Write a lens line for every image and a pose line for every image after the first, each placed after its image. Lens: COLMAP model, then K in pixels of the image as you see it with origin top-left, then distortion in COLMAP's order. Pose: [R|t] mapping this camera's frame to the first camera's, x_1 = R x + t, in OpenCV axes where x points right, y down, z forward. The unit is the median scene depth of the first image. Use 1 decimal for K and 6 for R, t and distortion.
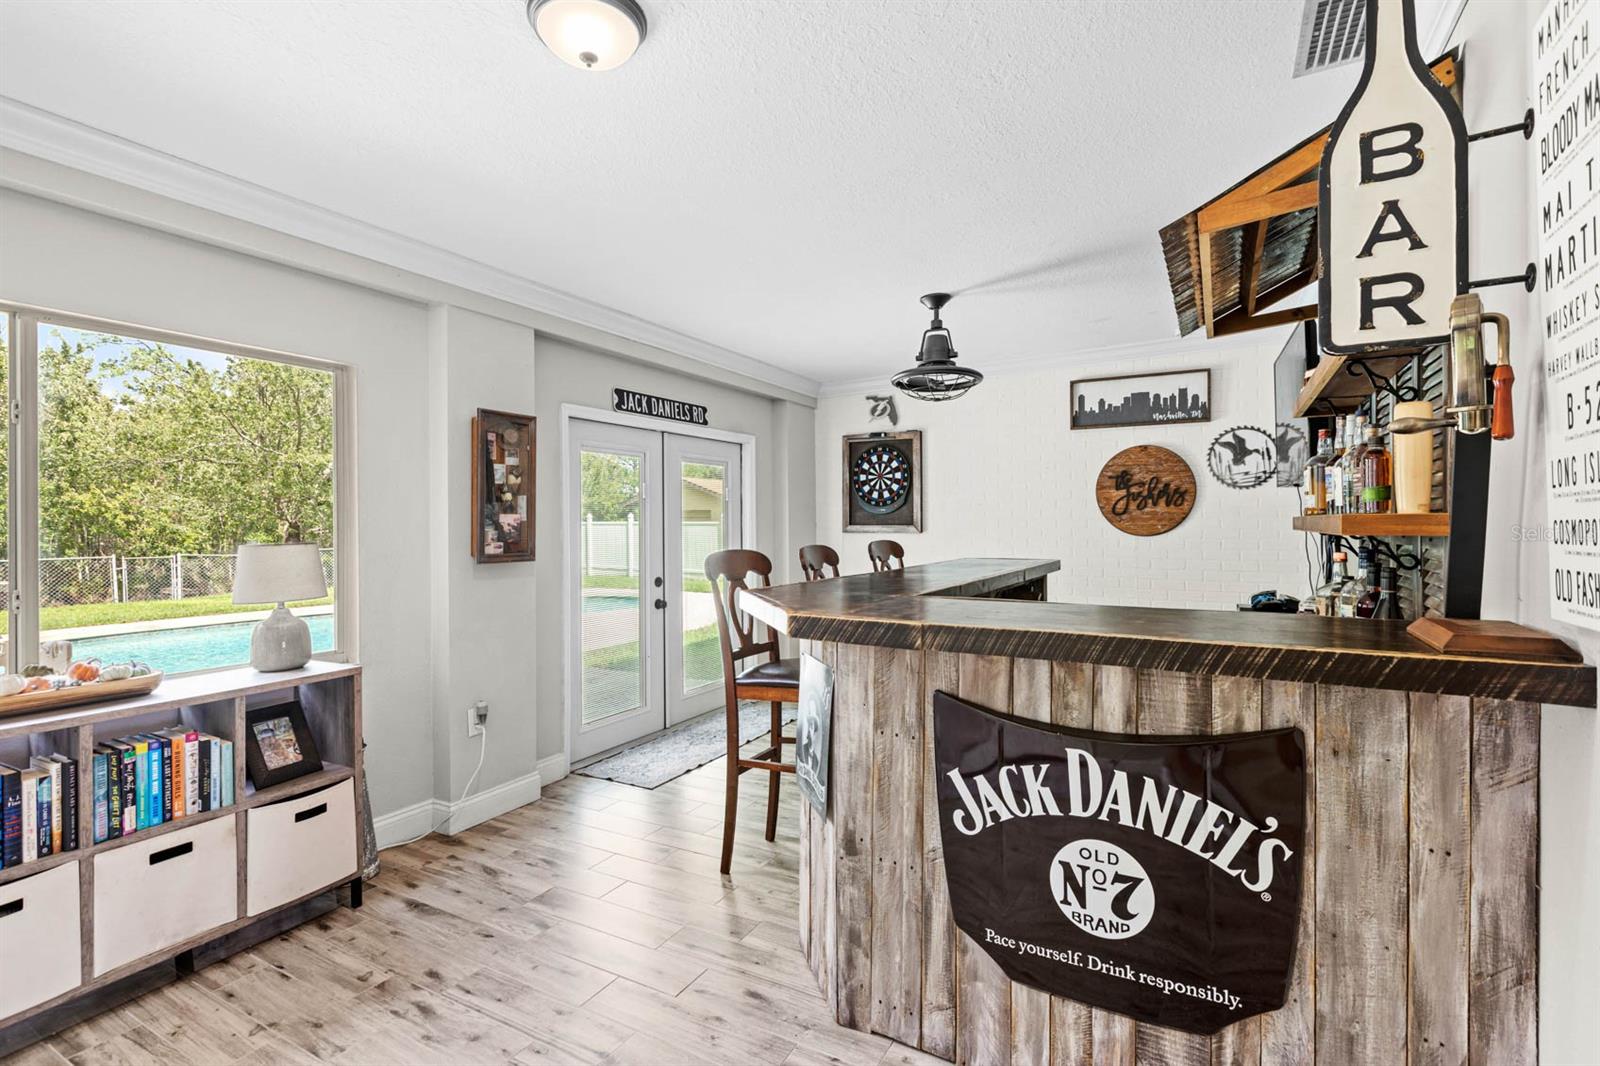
lens RADIAL K [[735.9, 0, 809.7], [0, 735.9, 525.0], [0, 0, 1]] dist [-0.002603, -0.000010]
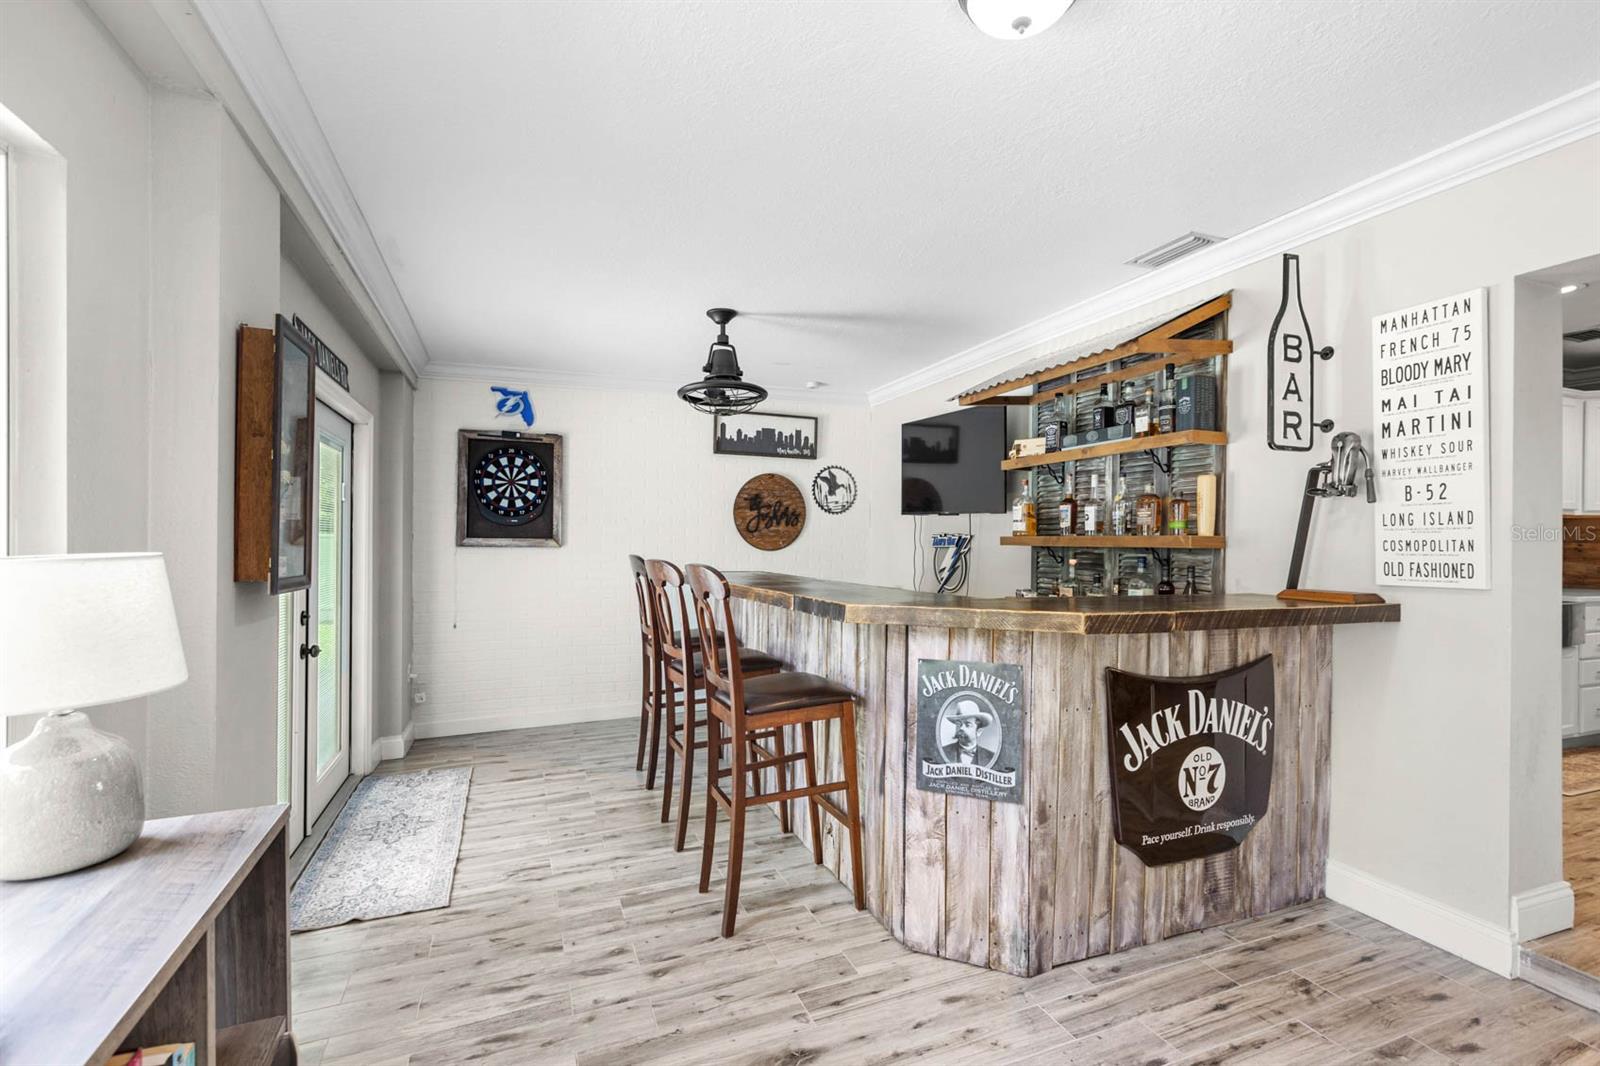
lens RADIAL K [[729.3, 0, 804.9], [0, 729.3, 541.1], [0, 0, 1]] dist [-0.001369, 0.000038]
pose [[0.626046, 0.011270, 0.779704, -1.120085], [-0.010038, 0.999929, -0.006393, 0.017415], [-0.779721, -0.003824, 0.626115, 0.599161]]
